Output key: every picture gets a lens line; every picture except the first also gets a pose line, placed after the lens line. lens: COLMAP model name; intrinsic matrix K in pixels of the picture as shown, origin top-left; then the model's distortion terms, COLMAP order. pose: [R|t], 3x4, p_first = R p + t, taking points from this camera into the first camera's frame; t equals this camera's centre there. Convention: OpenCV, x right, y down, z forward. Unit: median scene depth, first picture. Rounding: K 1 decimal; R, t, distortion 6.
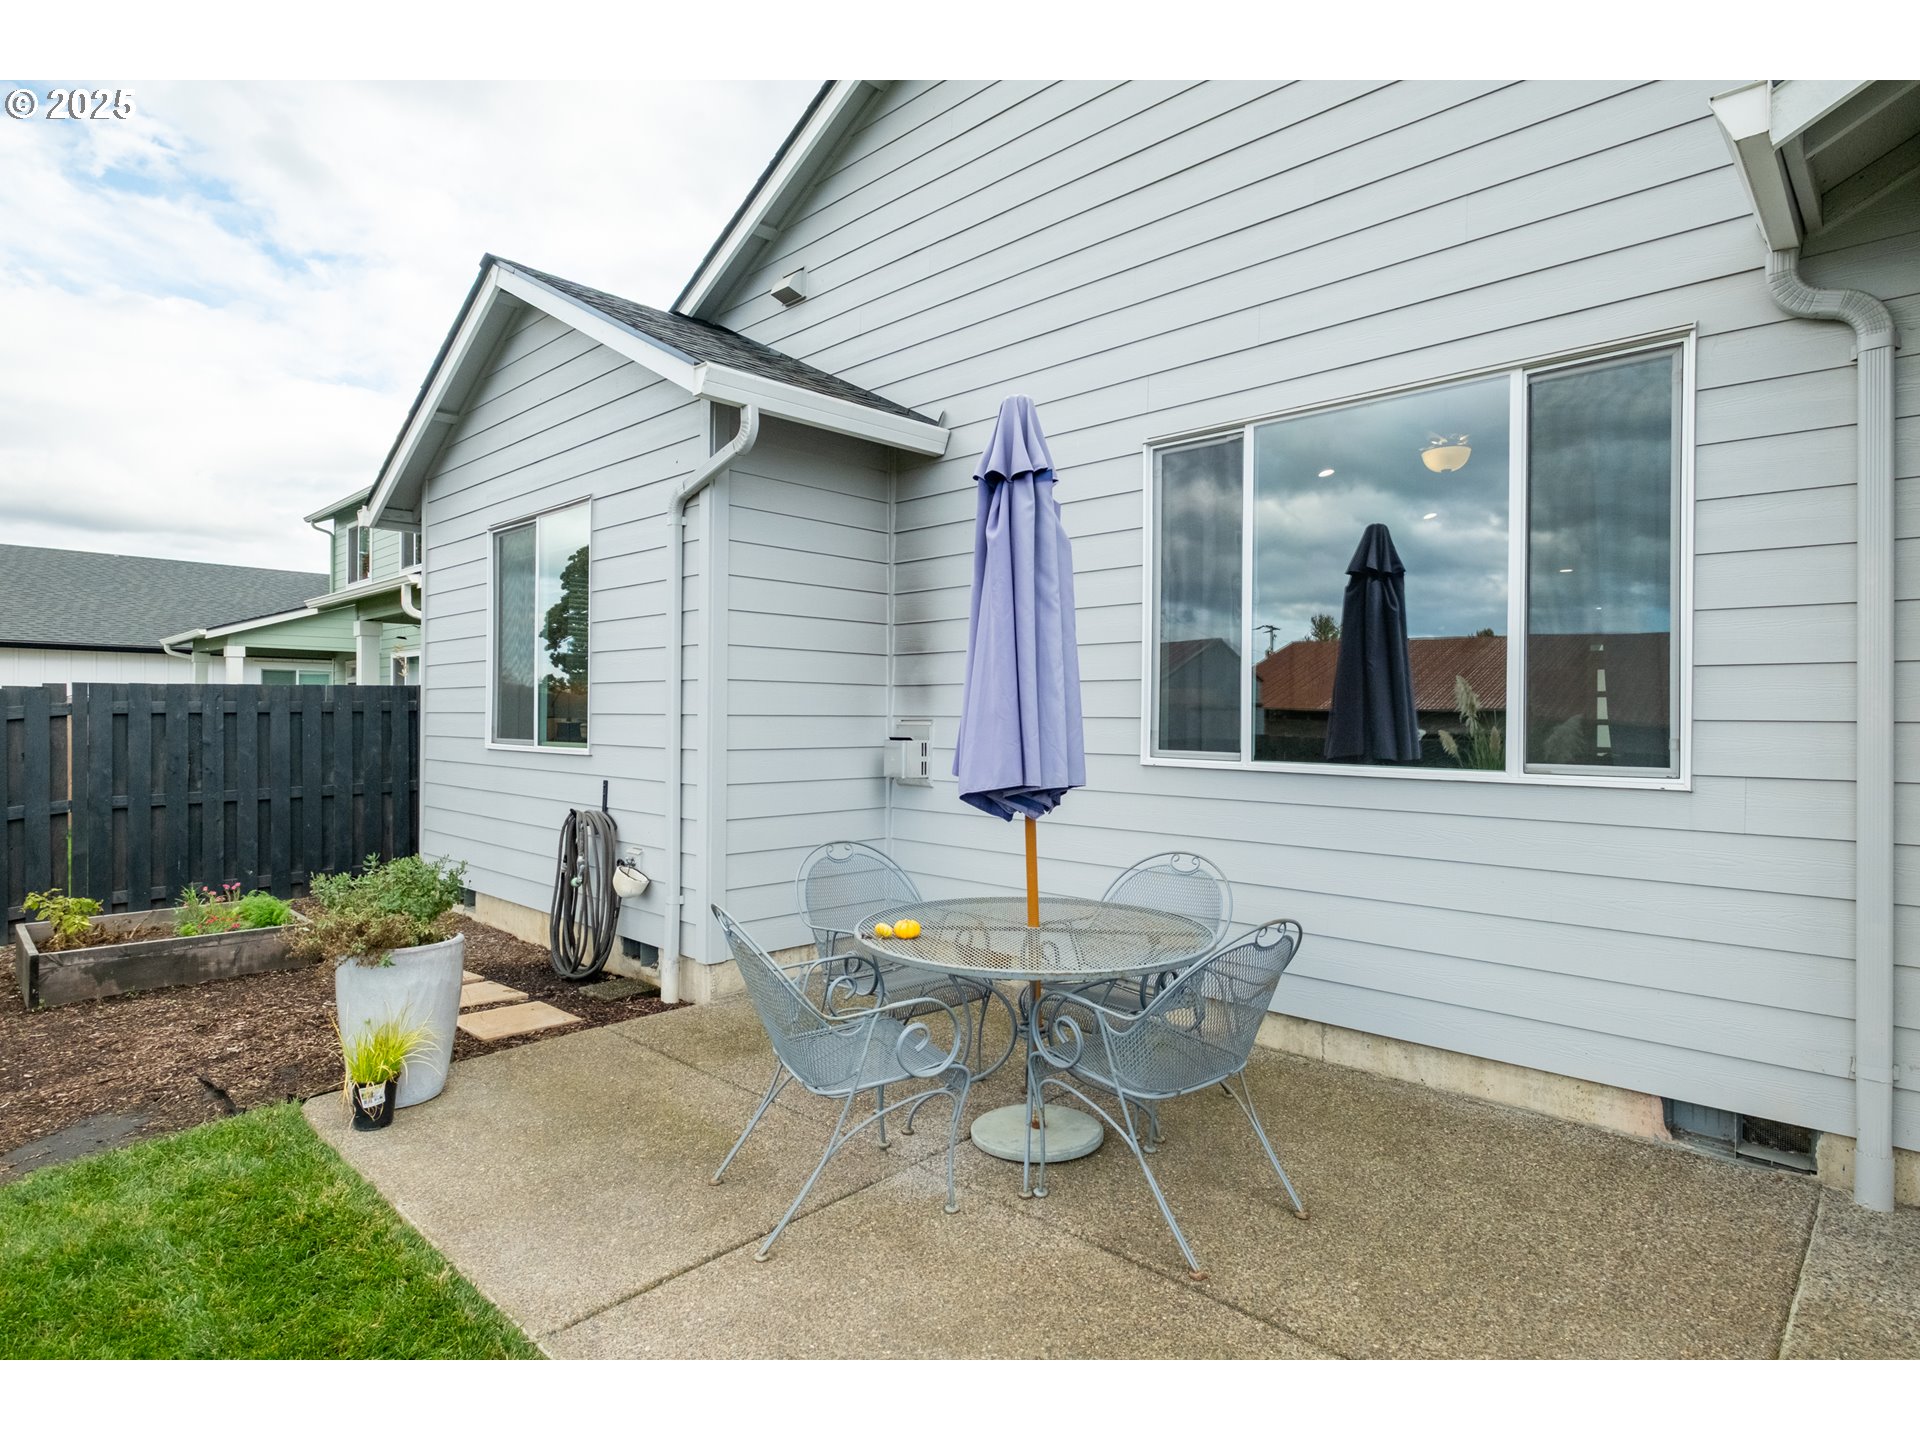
lens RADIAL K [[1032.0, 0, 953.8], [0, 1032.0, 719.0], [0, 0, 1]] dist [-0.002318, -0.001434]
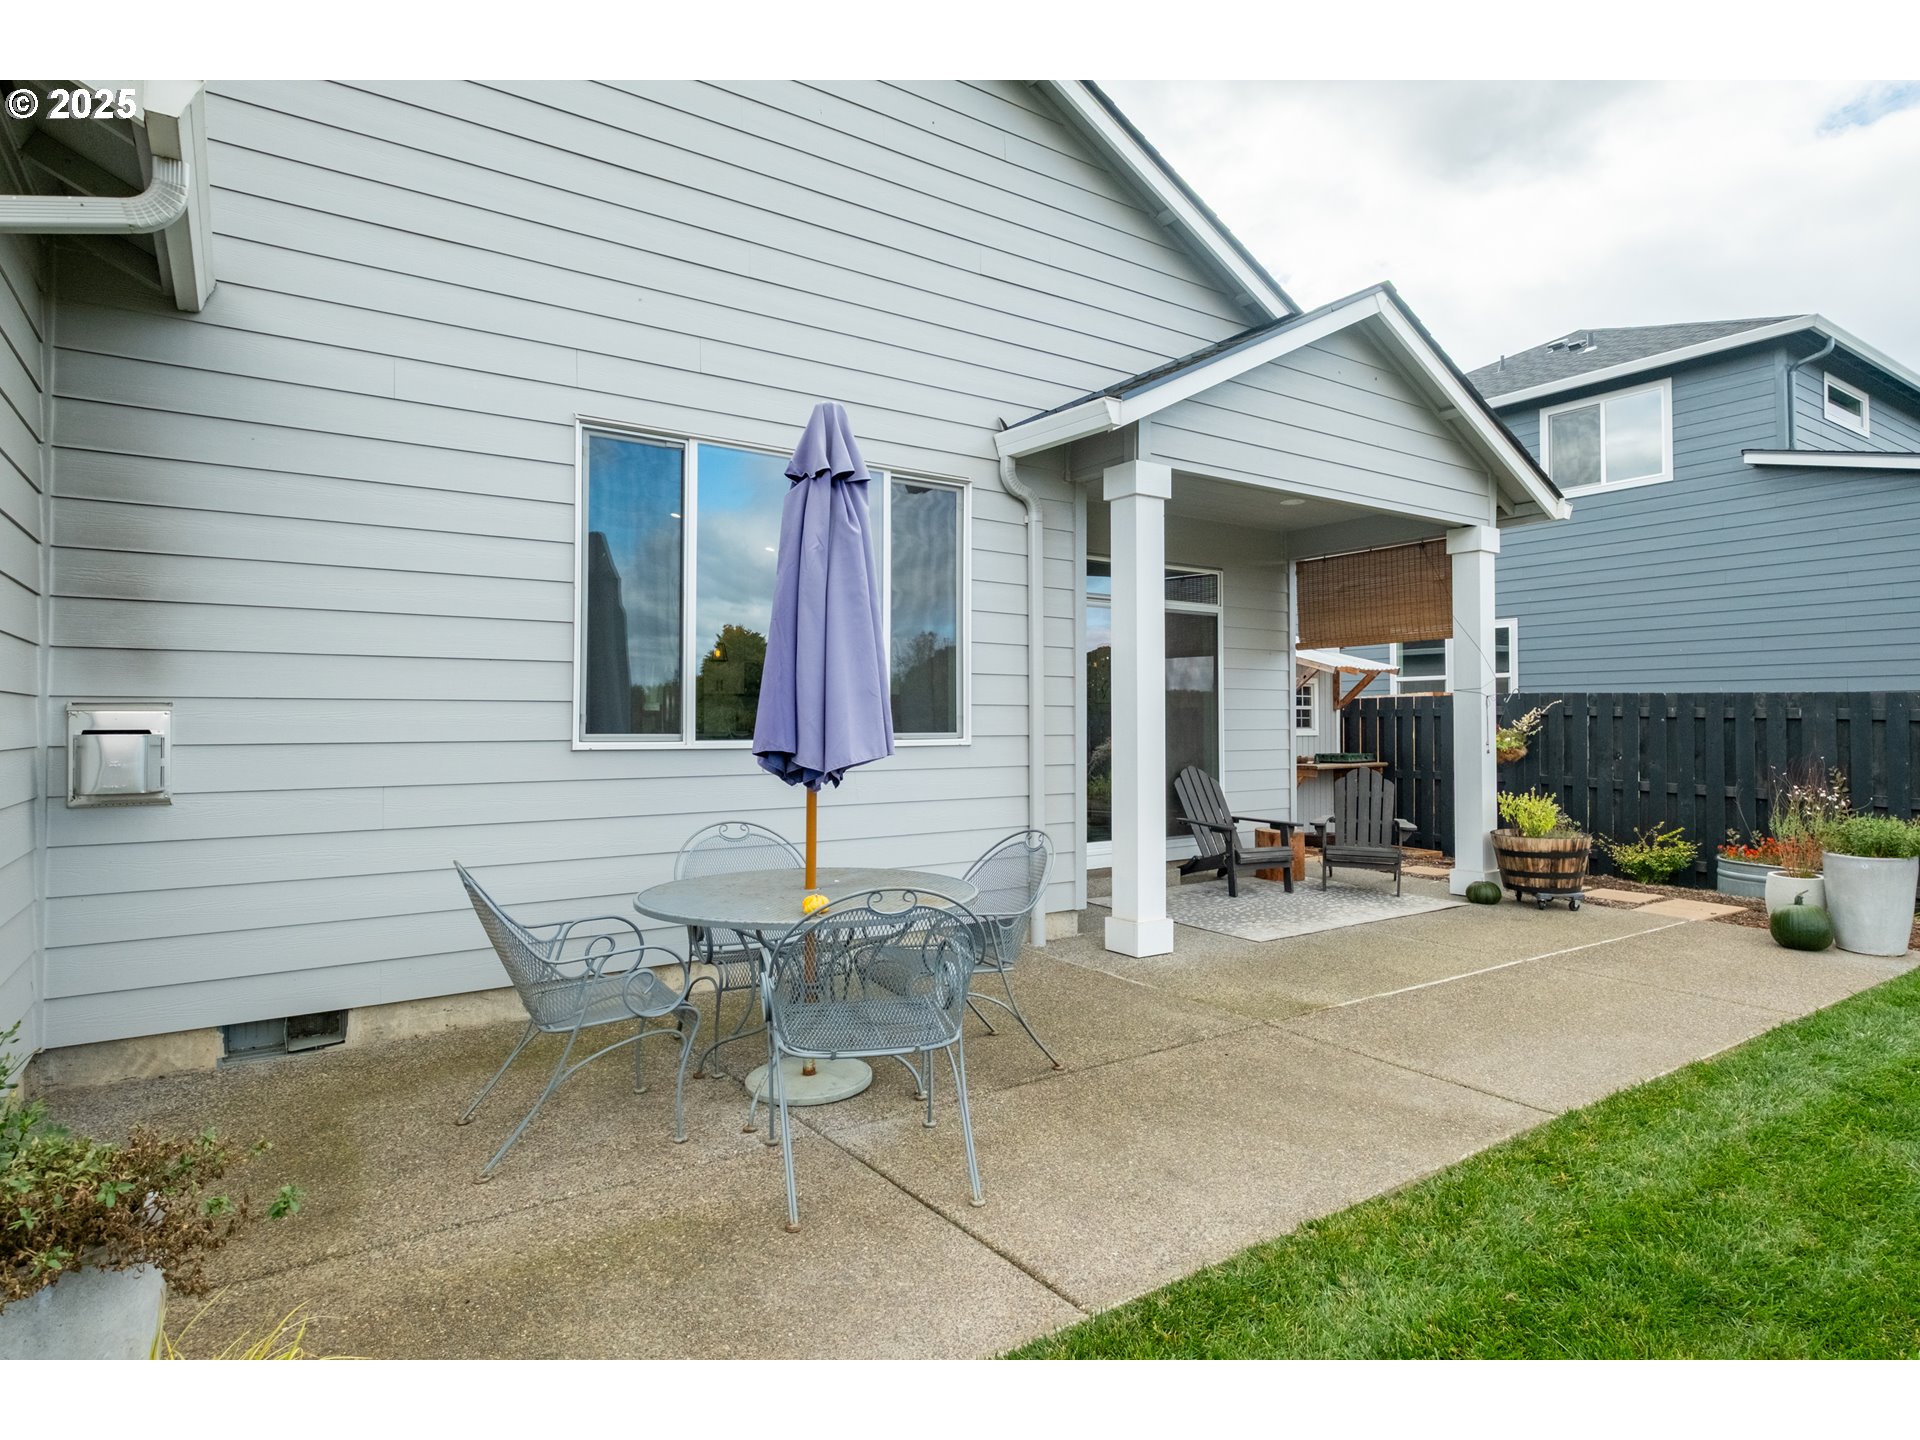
lens RADIAL K [[1032.0, 0, 951.6], [0, 1032.0, 715.7], [0, 0, 1]] dist [-0.002318, -0.001434]
pose [[0.210164, 0.000398, 0.977666, -0.899085], [0.003642, 0.999993, -0.001190, 0.019321], [-0.977659, 0.003811, 0.210161, 0.591781]]
